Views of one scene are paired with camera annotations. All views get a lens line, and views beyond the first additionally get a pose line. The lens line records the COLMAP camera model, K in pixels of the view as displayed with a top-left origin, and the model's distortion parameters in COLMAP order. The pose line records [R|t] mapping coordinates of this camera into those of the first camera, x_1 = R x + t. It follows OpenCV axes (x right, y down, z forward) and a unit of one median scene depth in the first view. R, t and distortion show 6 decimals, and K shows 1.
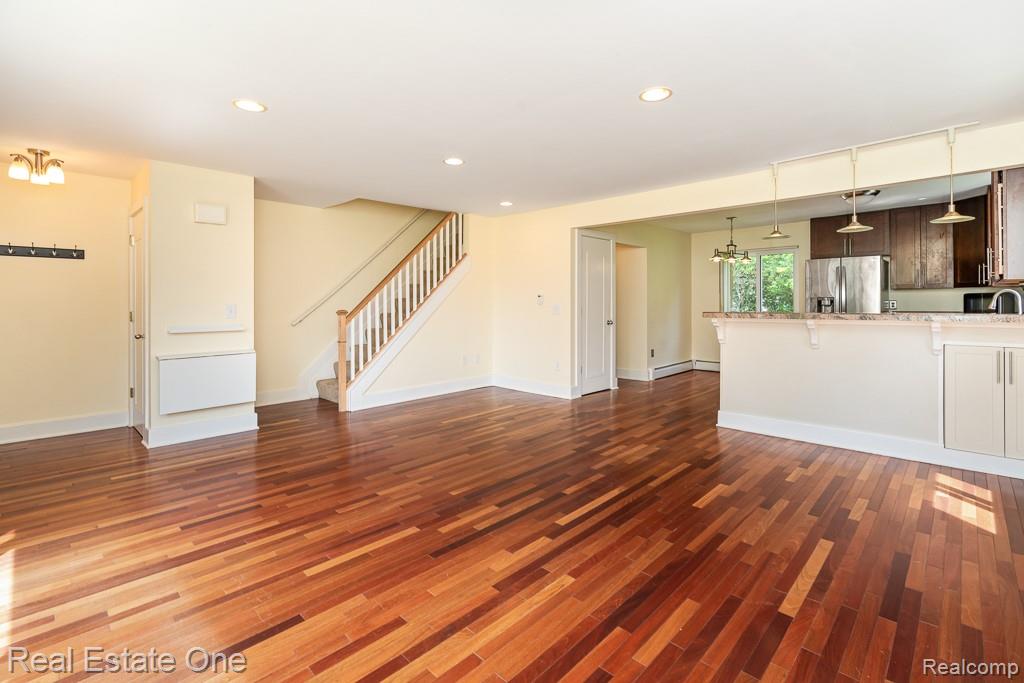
lens RADIAL K [[505.0, 0, 492.6], [0, 505.0, 303.5], [0, 0, 1]] dist [-0.003366, -0.000183]
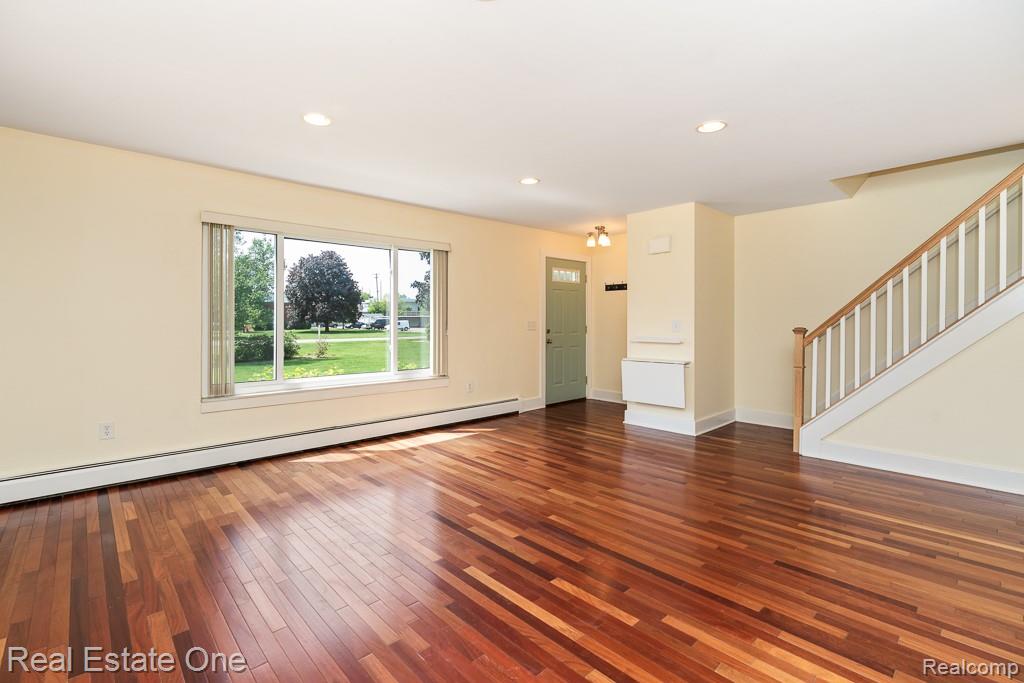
lens RADIAL K [[498.4, 0, 526.0], [0, 498.4, 326.7], [0, 0, 1]] dist [-0.000640, -0.000043]
pose [[-0.086075, 0.015299, -0.996171, 0.892233], [0.000321, 0.999882, 0.015328, -0.000891], [0.996289, 0.000999, -0.086070, 1.062674]]
